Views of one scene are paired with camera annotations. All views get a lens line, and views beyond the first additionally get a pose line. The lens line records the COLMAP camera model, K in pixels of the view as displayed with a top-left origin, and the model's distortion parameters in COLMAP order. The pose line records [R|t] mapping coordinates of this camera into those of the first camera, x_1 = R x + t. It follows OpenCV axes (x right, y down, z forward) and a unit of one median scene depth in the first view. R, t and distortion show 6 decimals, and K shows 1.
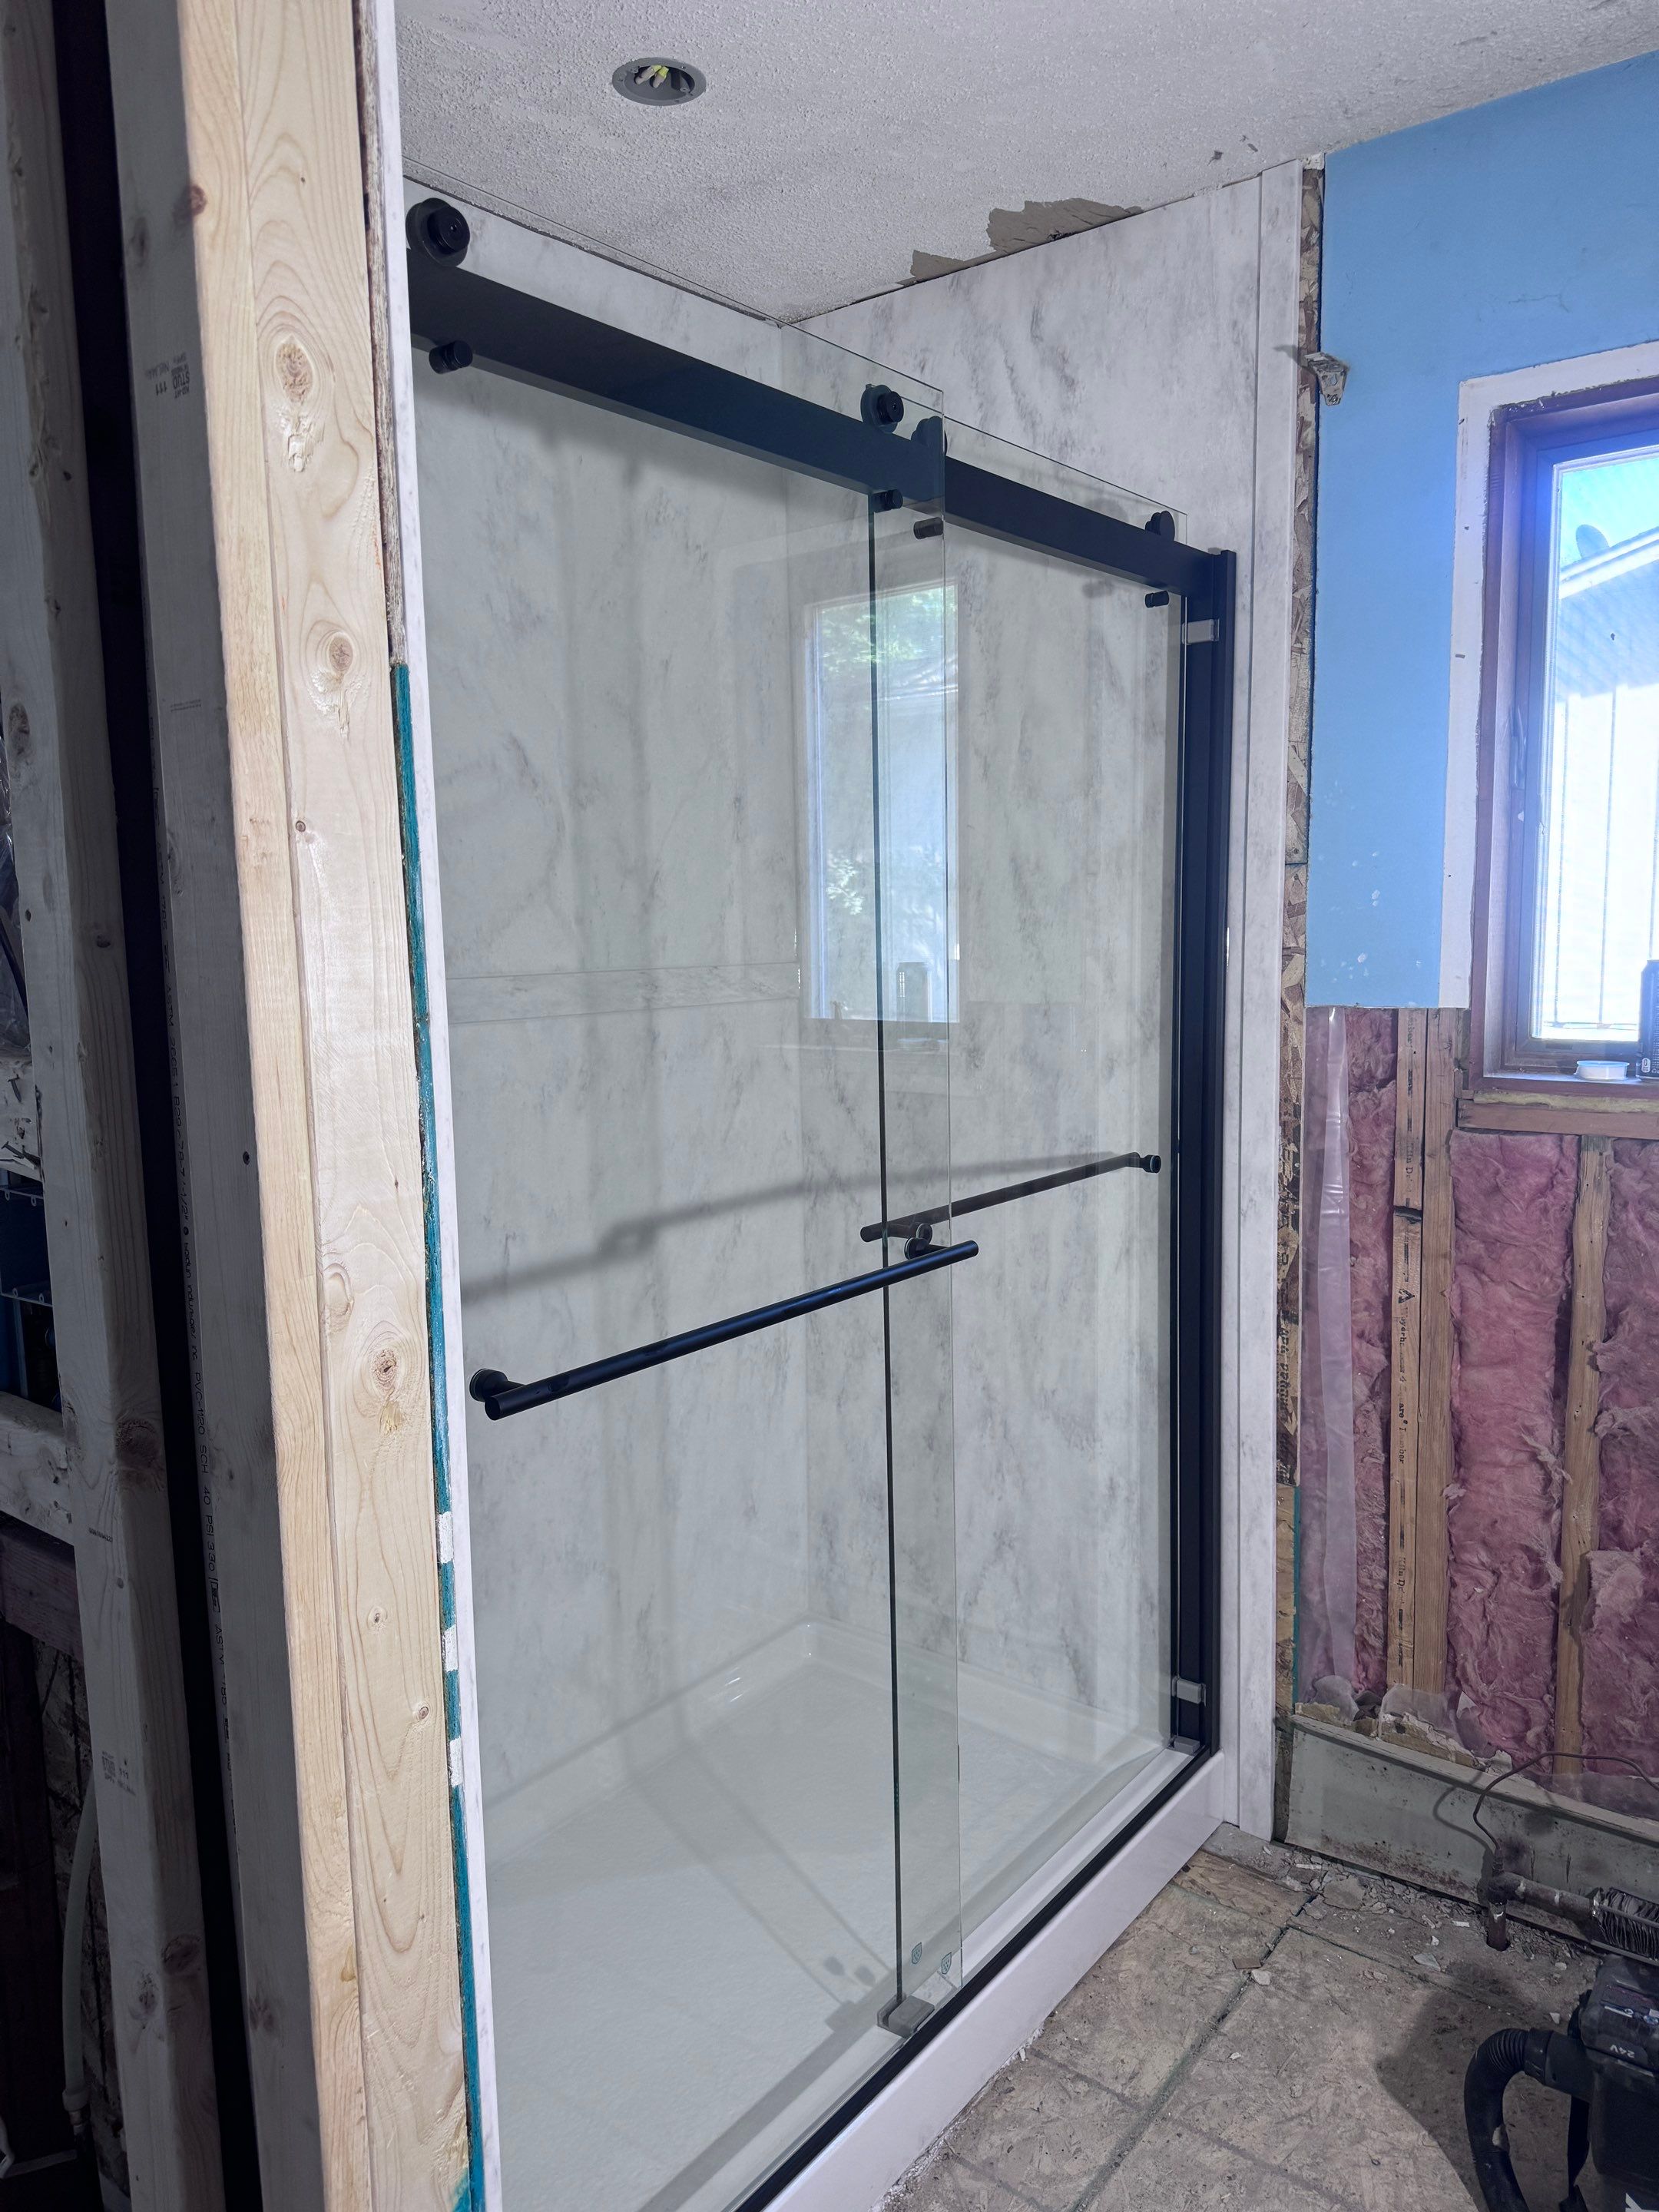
lens RADIAL K [[1563.3, 0, 831.0], [0, 1563.3, 1125.0], [0, 0, 1]] dist [0.059804, -0.080679]
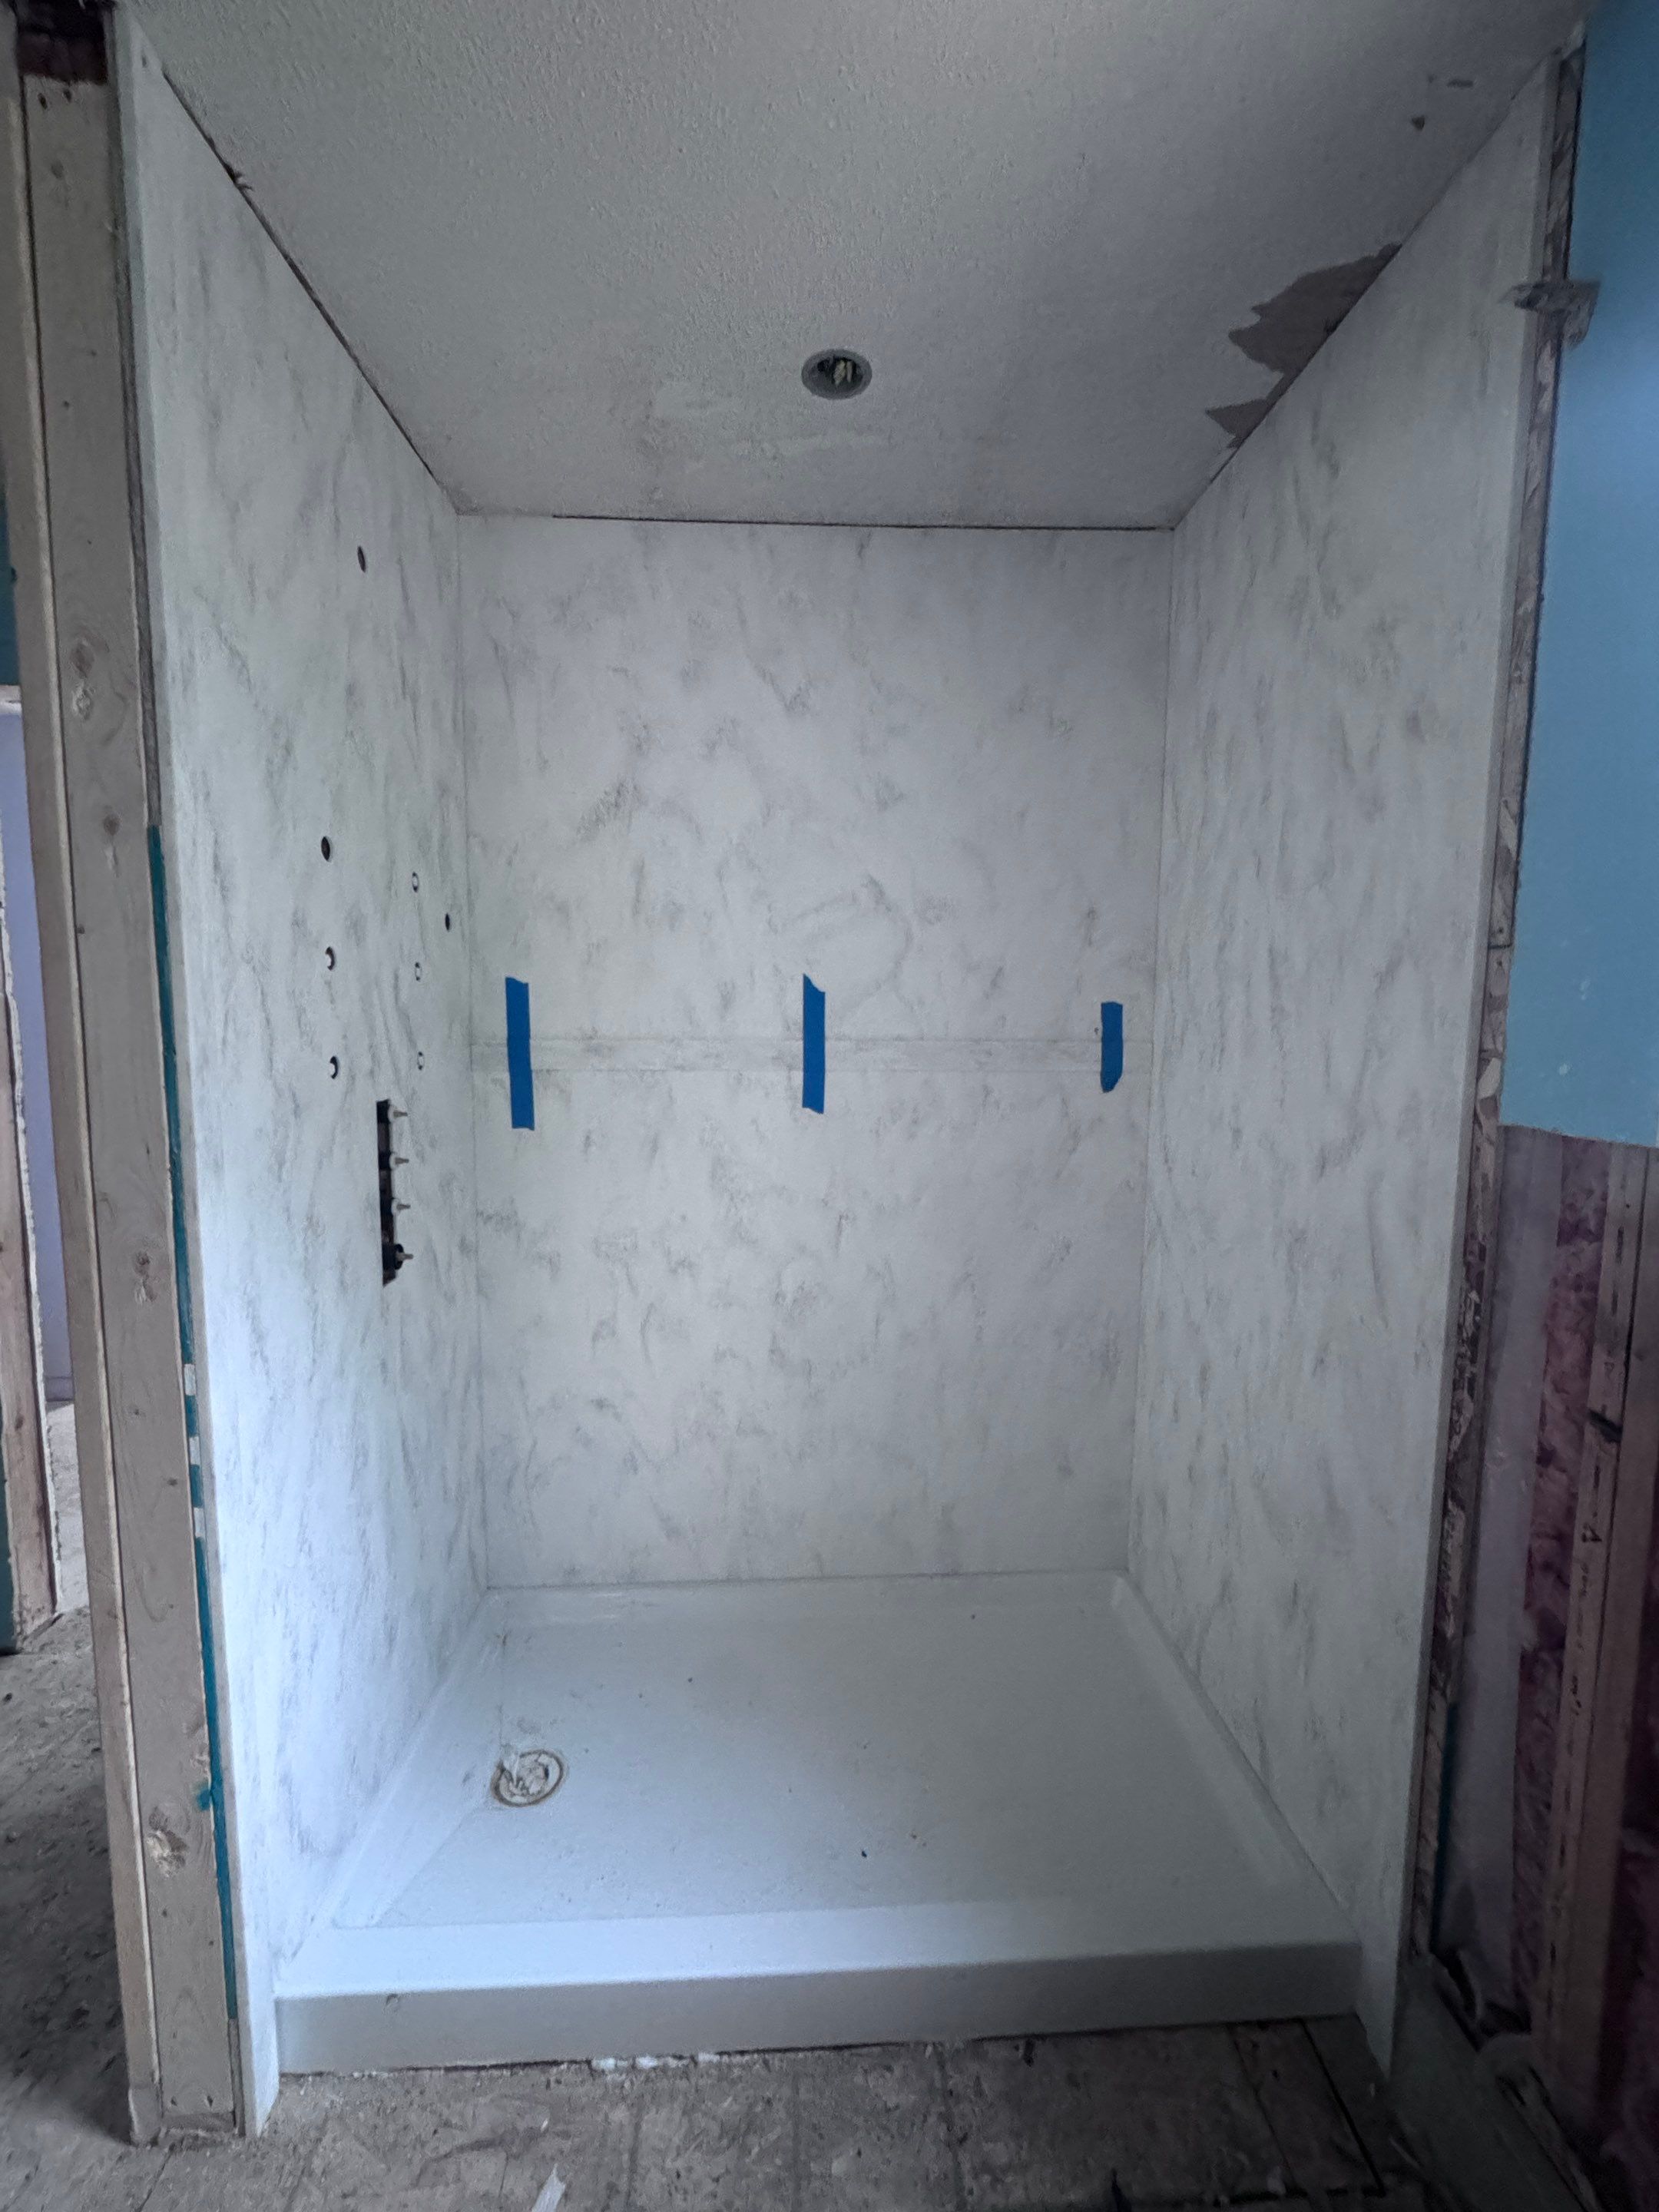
lens RADIAL K [[878.3, 0, 829.8], [0, 878.3, 1103.0], [0, 0, 1]] dist [-0.002041, 0.000389]
pose [[0.654479, 0.099931, -0.749447, 0.415093], [-0.119069, 0.992481, 0.028356, -0.058695], [0.746645, 0.070678, 0.661457, 0.453384]]
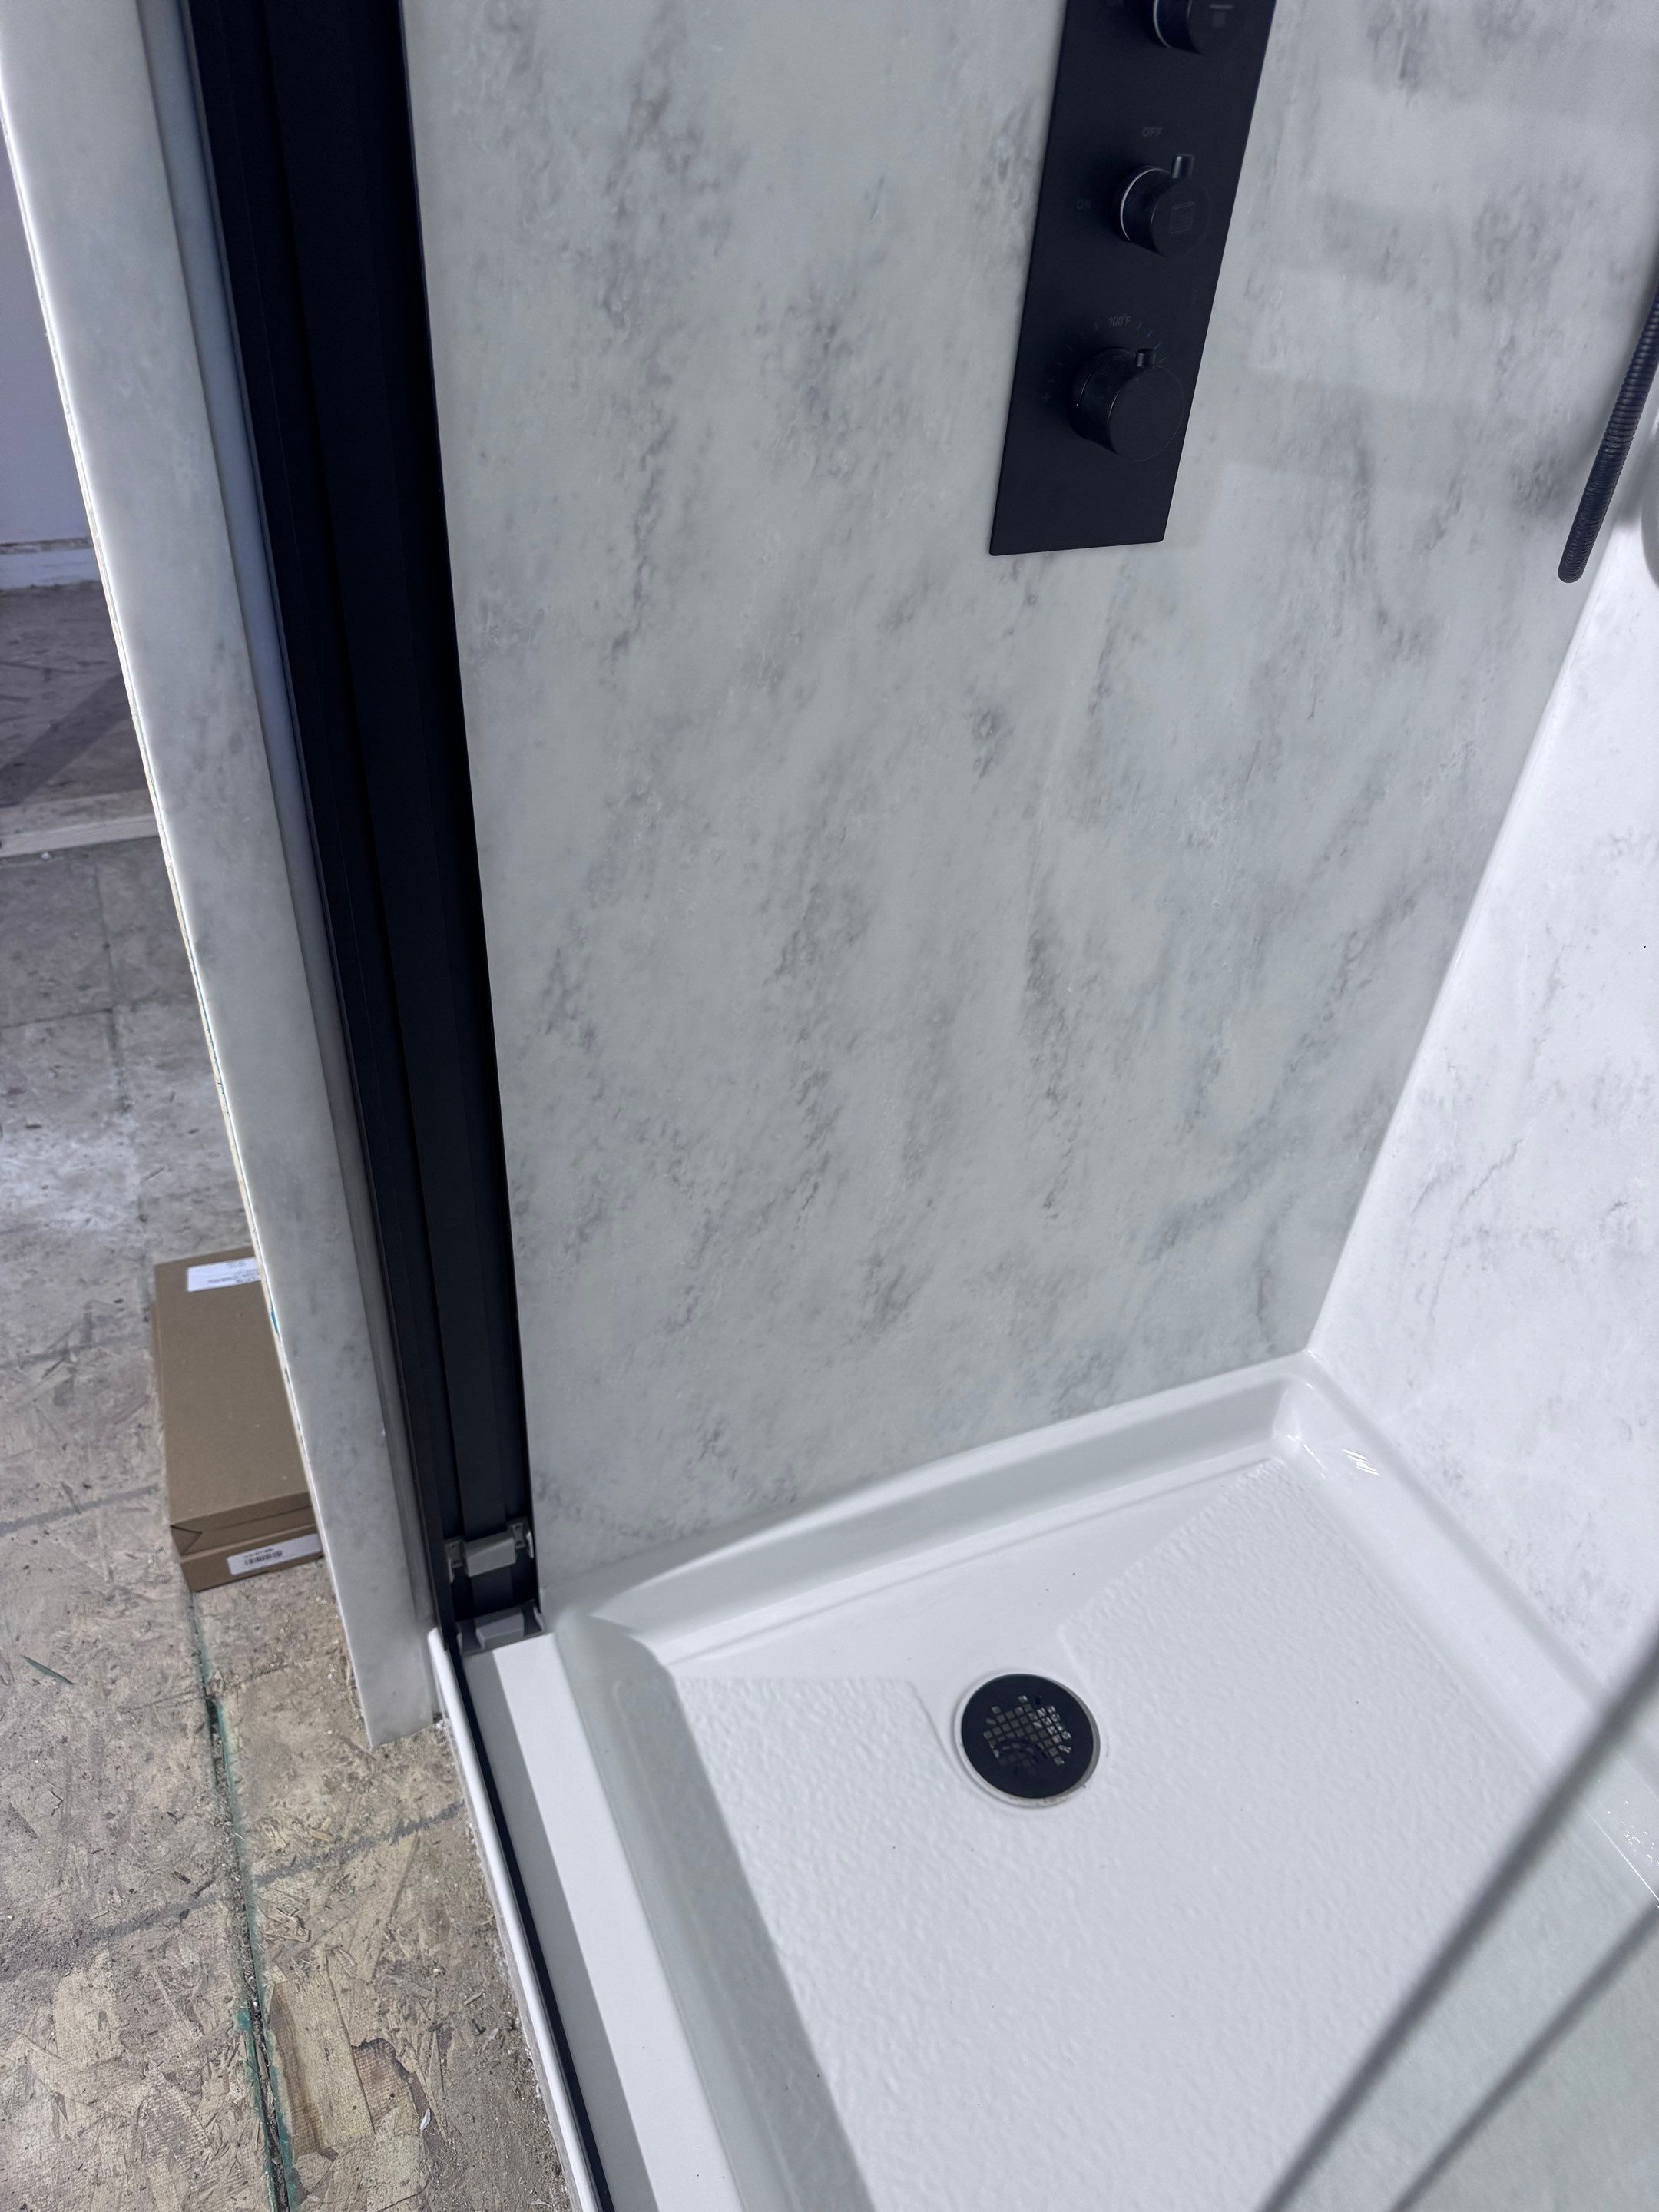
lens RADIAL K [[1563.3, 0, 821.0], [0, 1563.3, 1118.1], [0, 0, 1]] dist [0.059804, -0.080679]
pose [[-0.477141, 0.550312, -0.685195, 0.077034], [-0.168898, 0.707715, 0.686012, -0.003665], [0.862444, 0.443053, -0.244733, 0.760420]]
